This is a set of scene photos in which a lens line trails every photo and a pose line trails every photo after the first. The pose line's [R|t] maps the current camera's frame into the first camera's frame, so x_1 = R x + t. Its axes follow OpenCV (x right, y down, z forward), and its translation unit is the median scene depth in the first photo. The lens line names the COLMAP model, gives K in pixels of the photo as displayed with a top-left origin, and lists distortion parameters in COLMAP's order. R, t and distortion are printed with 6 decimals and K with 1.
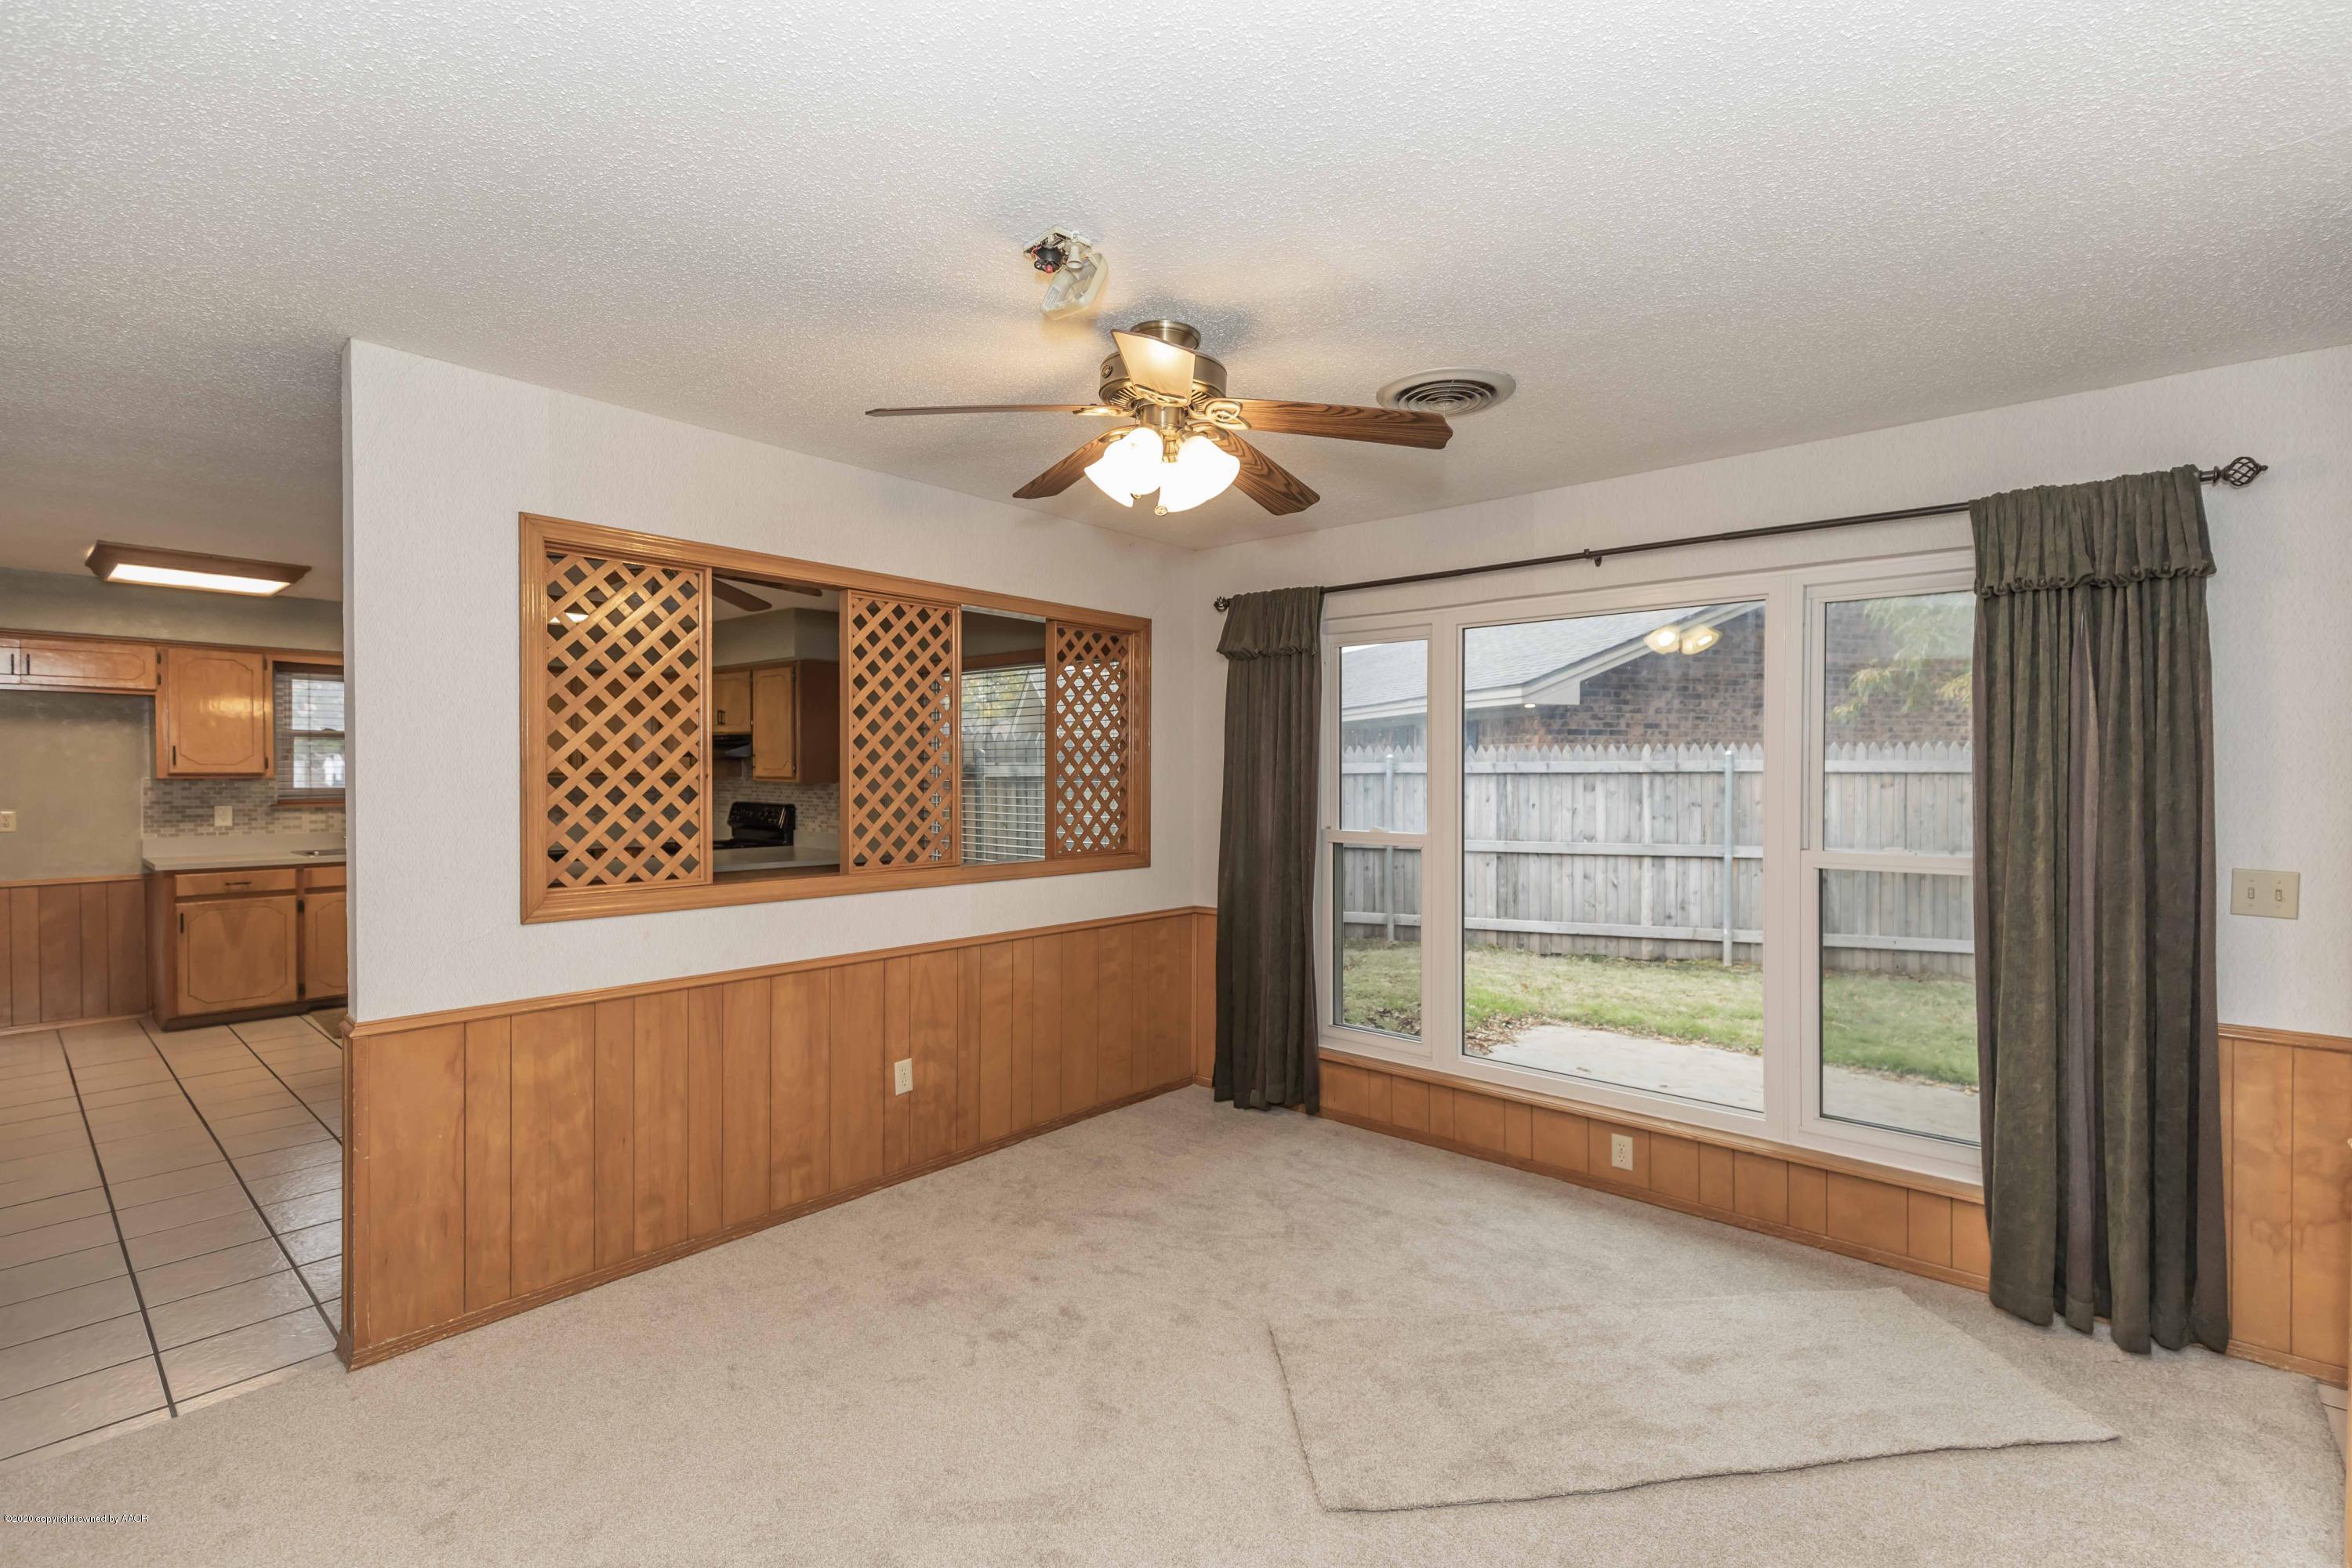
lens RADIAL K [[1060.3, 0, 1197.8], [0, 1060.3, 790.6], [0, 0, 1]] dist [-0.005491, -0.000367]
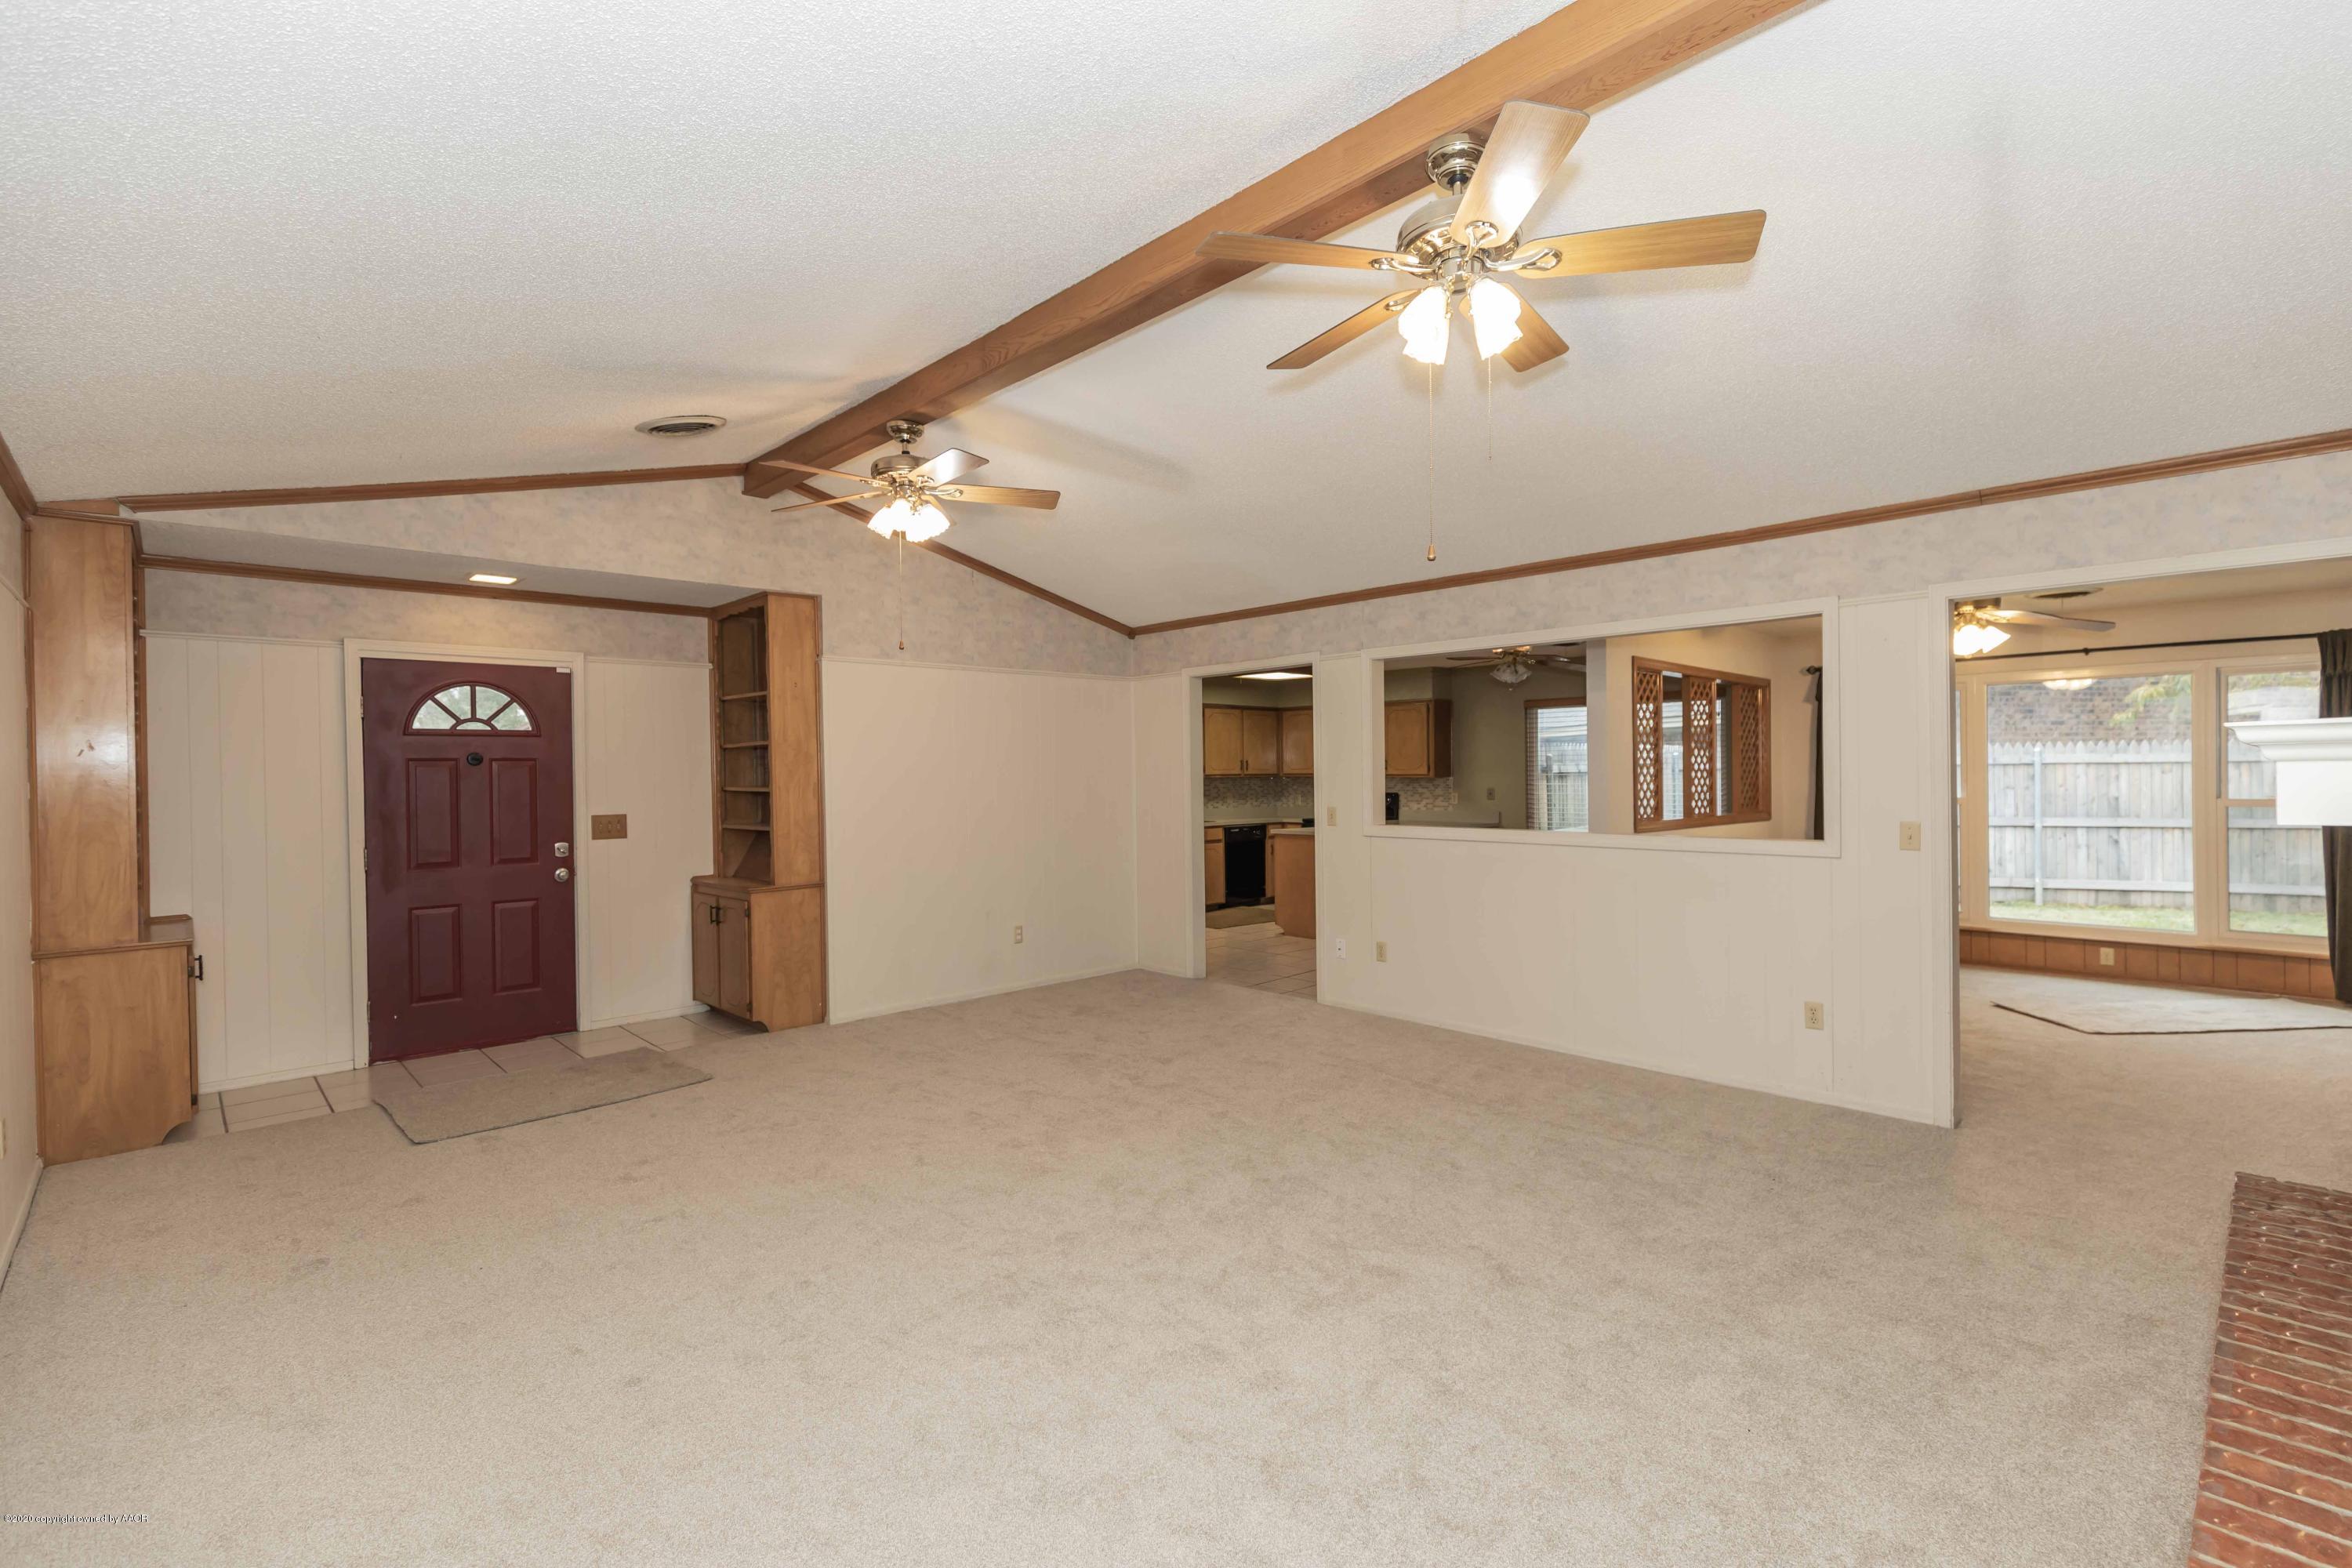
lens RADIAL K [[1060.3, 0, 1190.2], [0, 1060.3, 783.2], [0, 0, 1]] dist [-0.005491, -0.000367]
pose [[0.995861, -0.014415, -0.089742, -0.472745], [0.013070, 0.999794, -0.015558, 0.014821], [0.089947, 0.014320, 0.995844, -0.465058]]
